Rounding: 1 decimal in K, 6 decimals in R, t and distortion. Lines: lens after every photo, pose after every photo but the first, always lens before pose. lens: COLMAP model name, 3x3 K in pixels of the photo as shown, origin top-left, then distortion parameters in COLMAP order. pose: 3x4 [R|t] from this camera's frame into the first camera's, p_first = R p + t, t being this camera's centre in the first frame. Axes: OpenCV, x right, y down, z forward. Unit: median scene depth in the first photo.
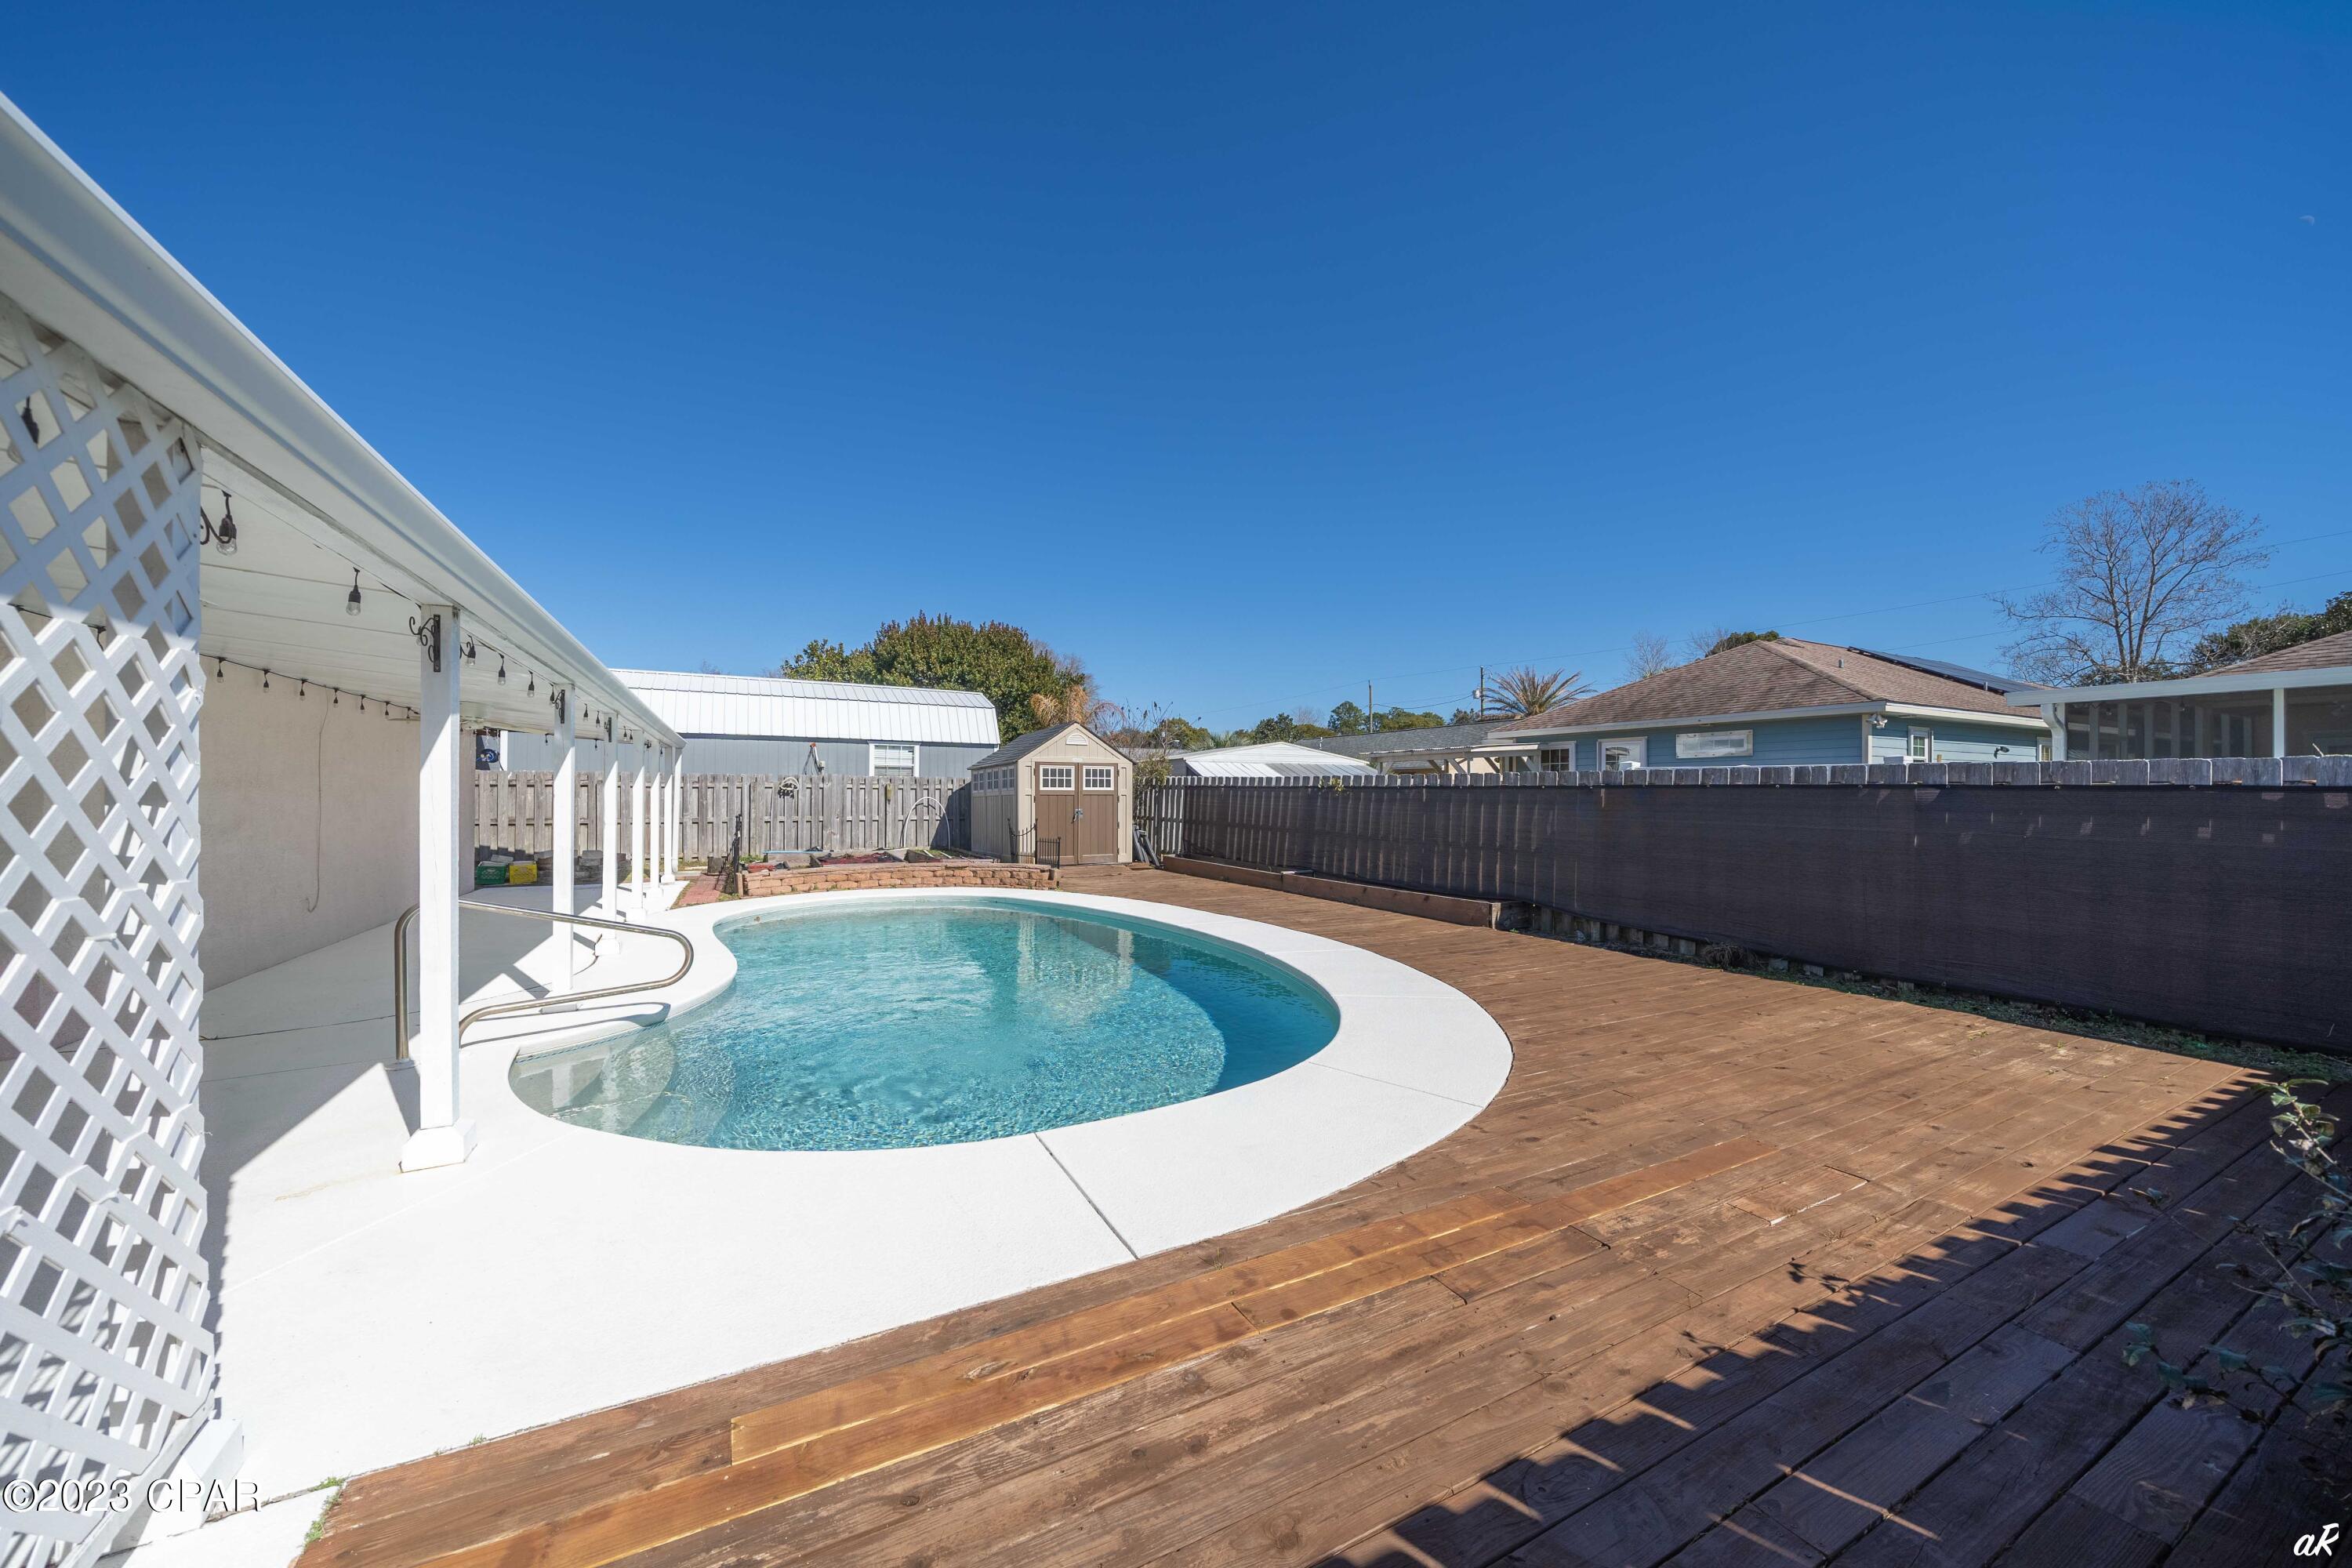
lens RADIAL K [[809.6, 0, 1188.2], [0, 809.6, 795.4], [0, 0, 1]] dist [-0.006340, -0.000059]
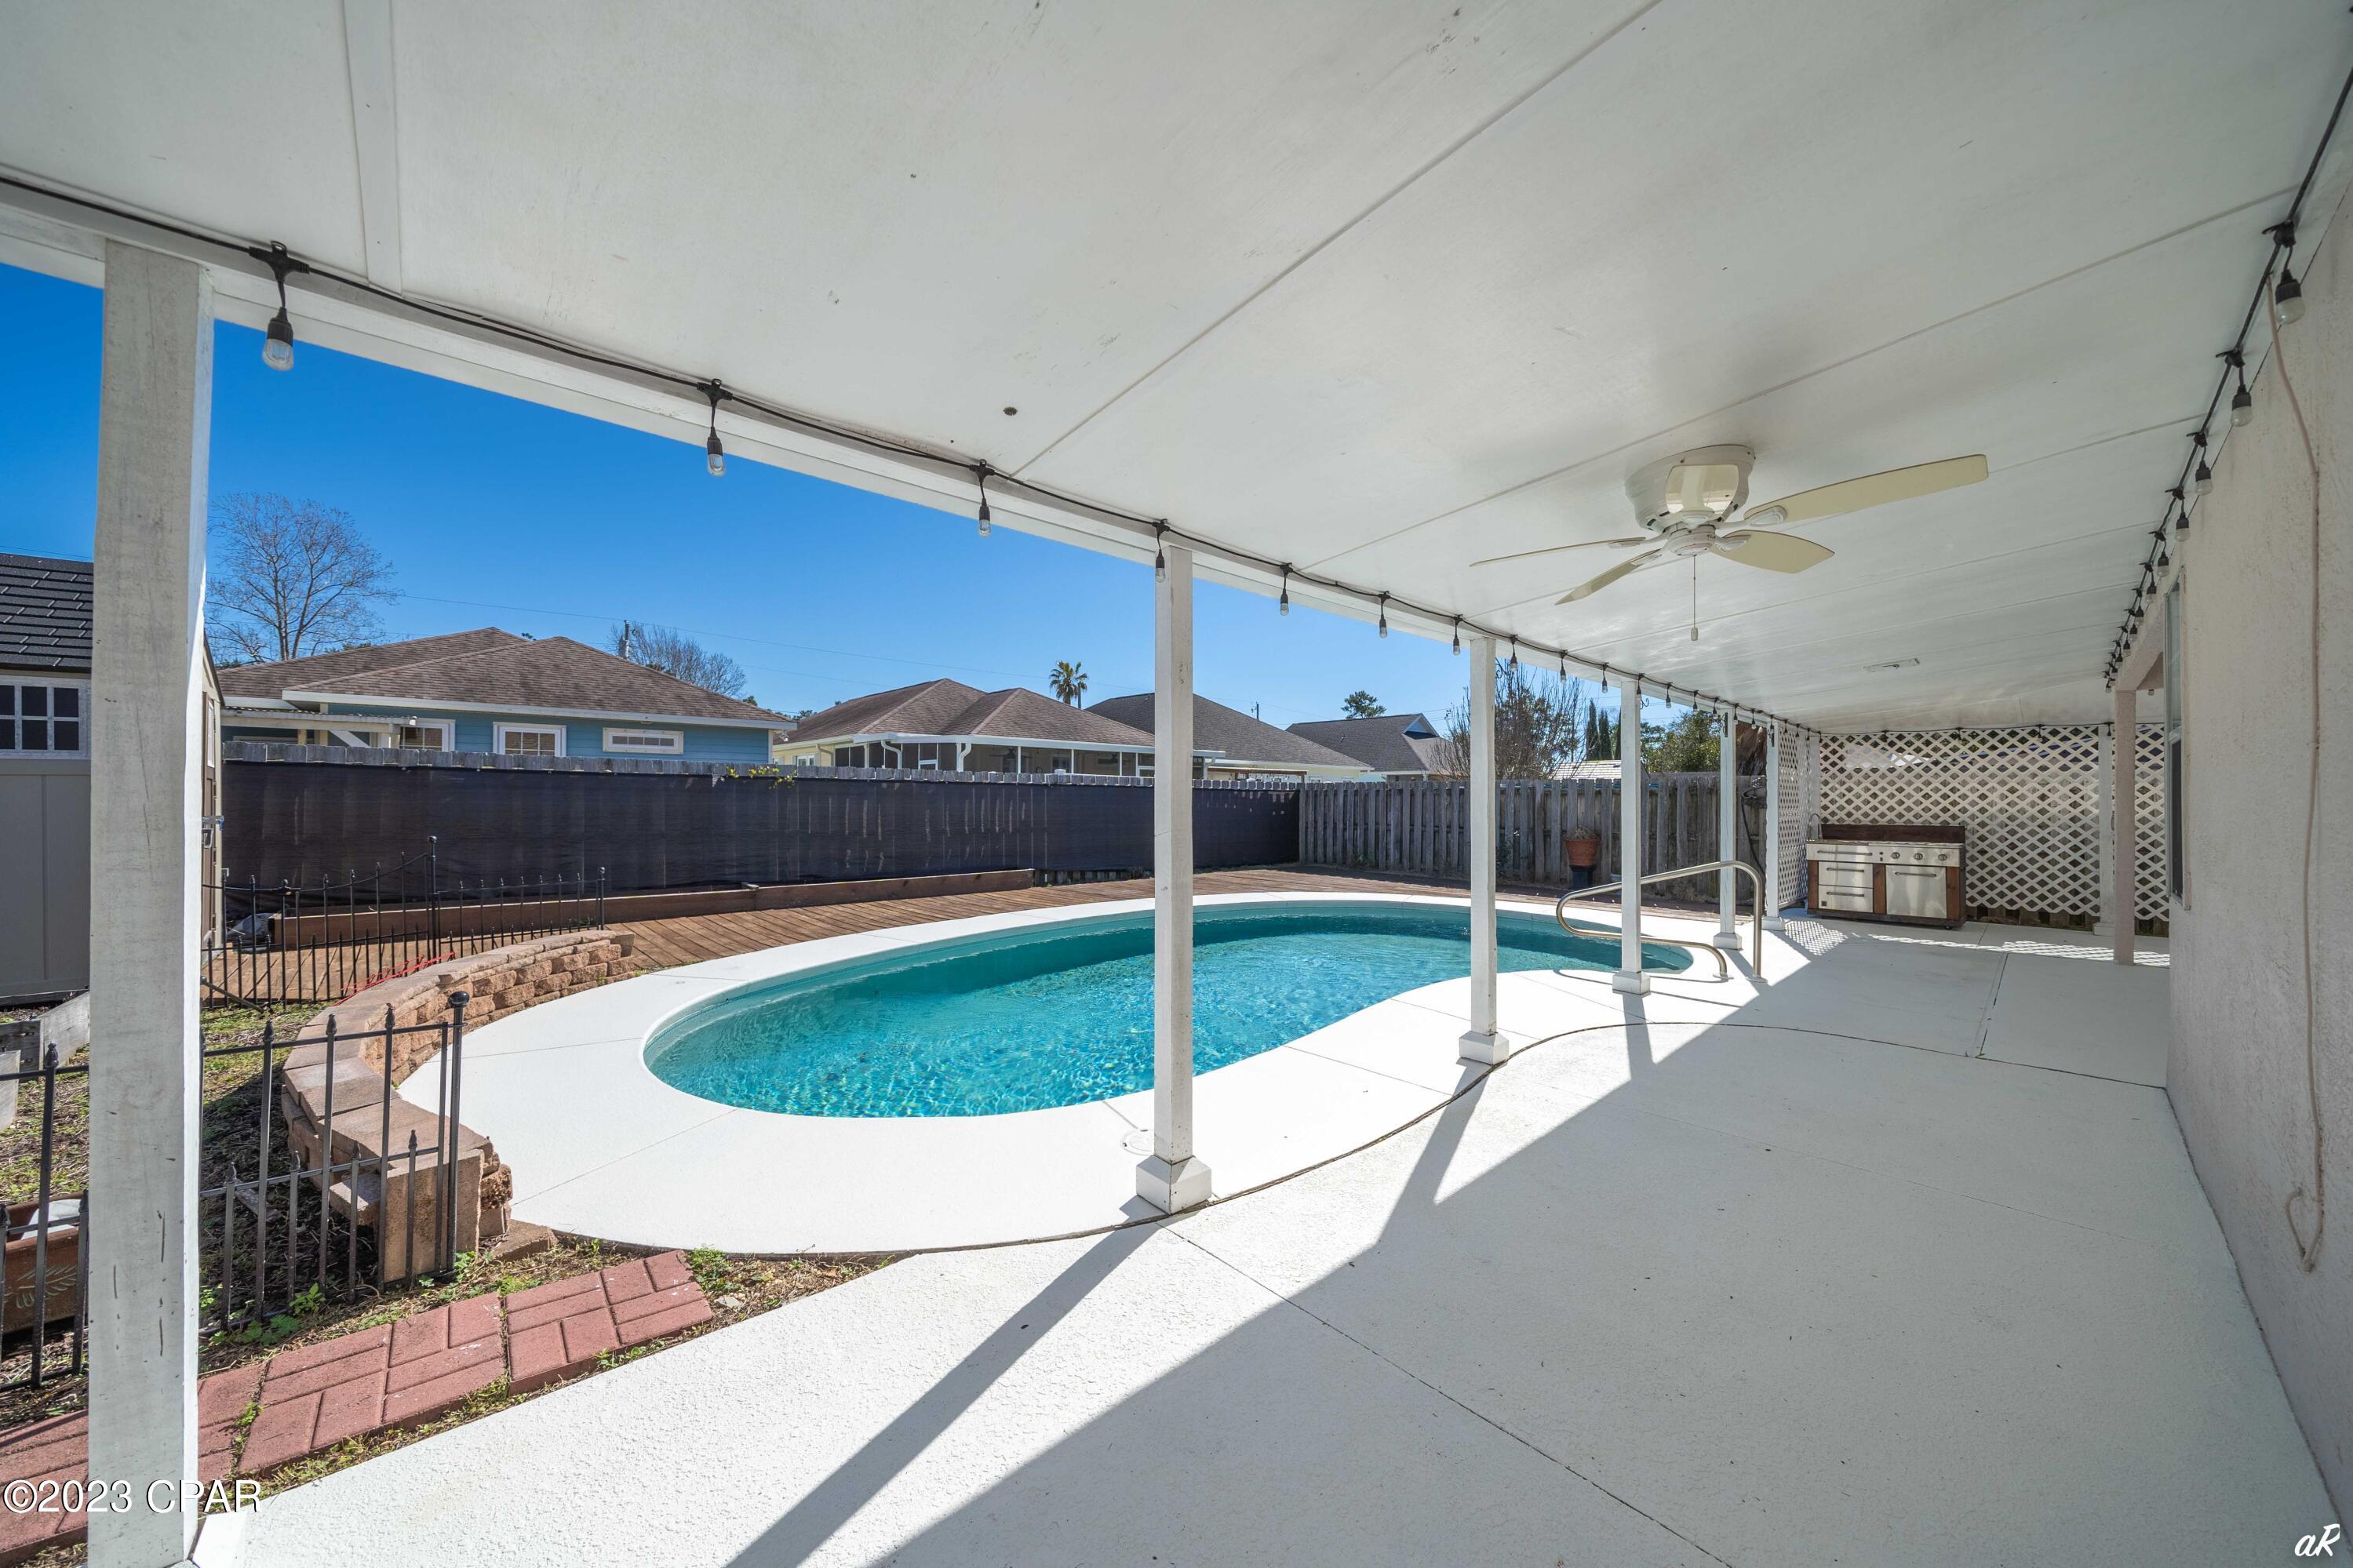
lens RADIAL K [[809.9, 0, 1188.8], [0, 809.9, 795.4], [0, 0, 1]] dist [-0.006340, -0.000059]
pose [[-0.271639, 0.000029, 0.962399, -0.638010], [-0.001442, 0.999999, -0.000437, 0.007215], [-0.962398, -0.001507, -0.271639, 0.711203]]
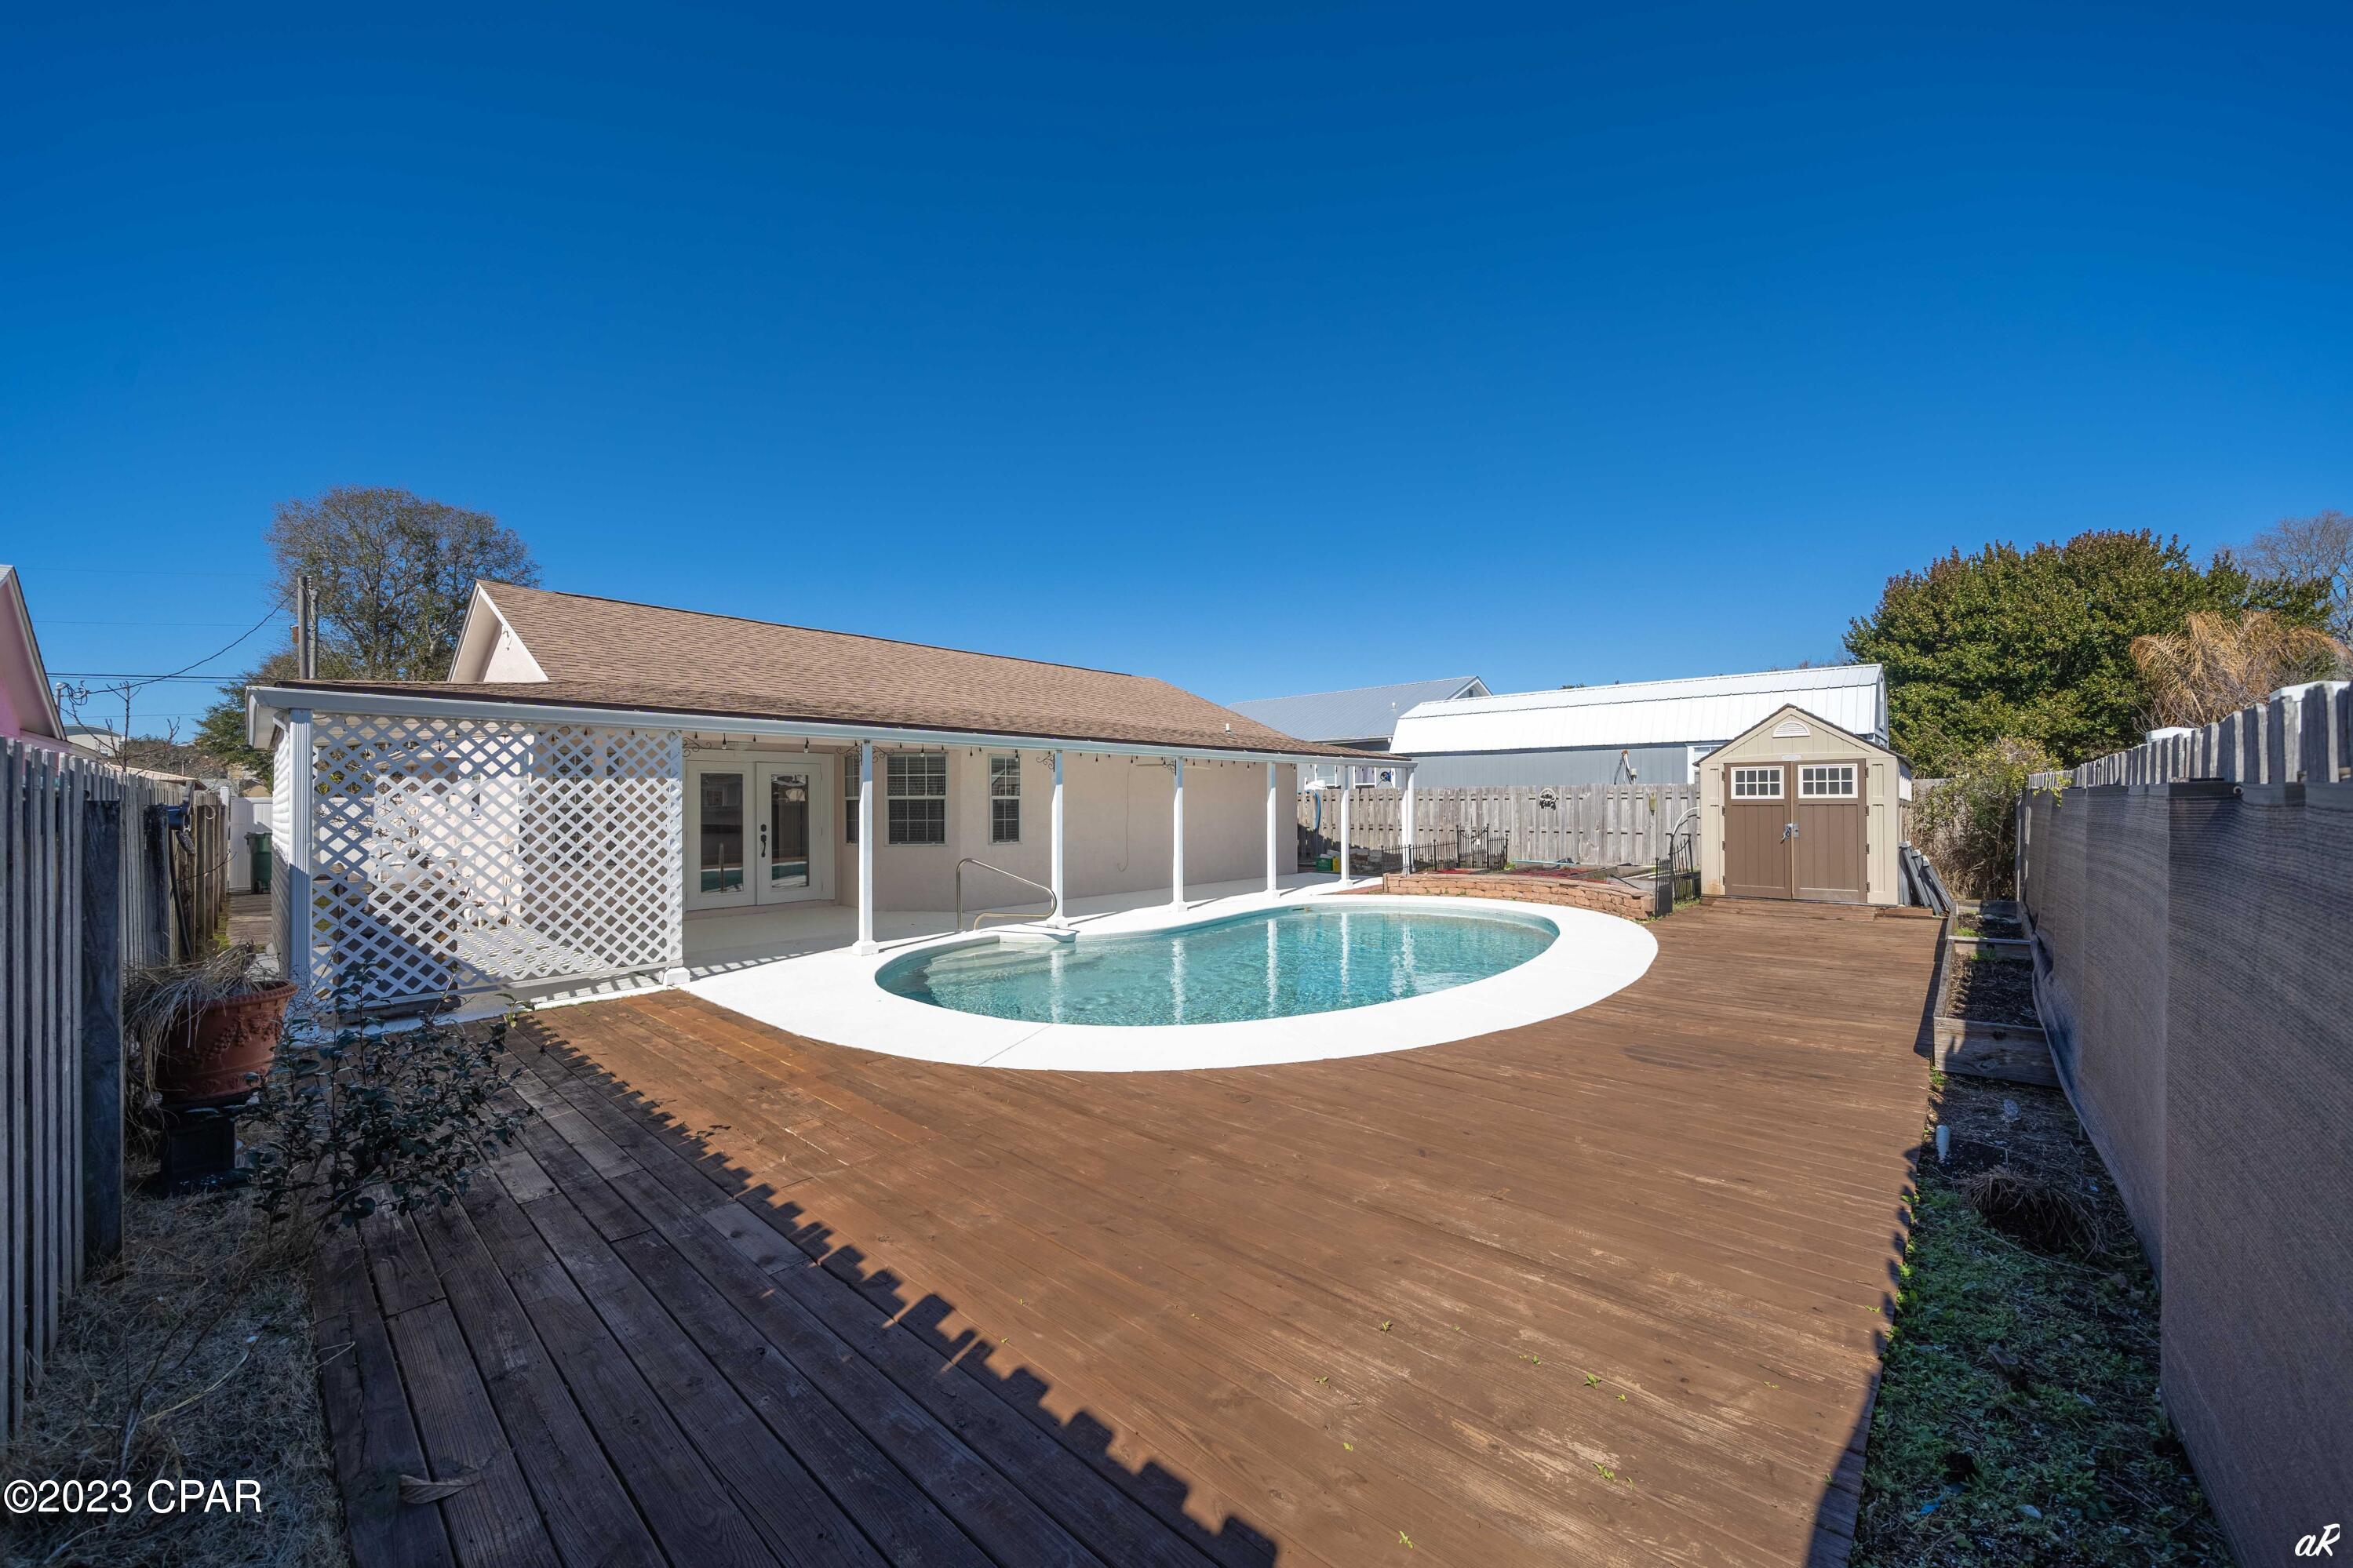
lens RADIAL K [[866.0, 0, 1158.4], [0, 866.0, 800.8], [0, 0, 1]] dist [0.000708, 0.000061]
pose [[0.341557, -0.009463, -0.939814, 0.435842], [0.007896, 0.999943, -0.007199, -0.003392], [0.939828, -0.004962, 0.341612, 0.203475]]
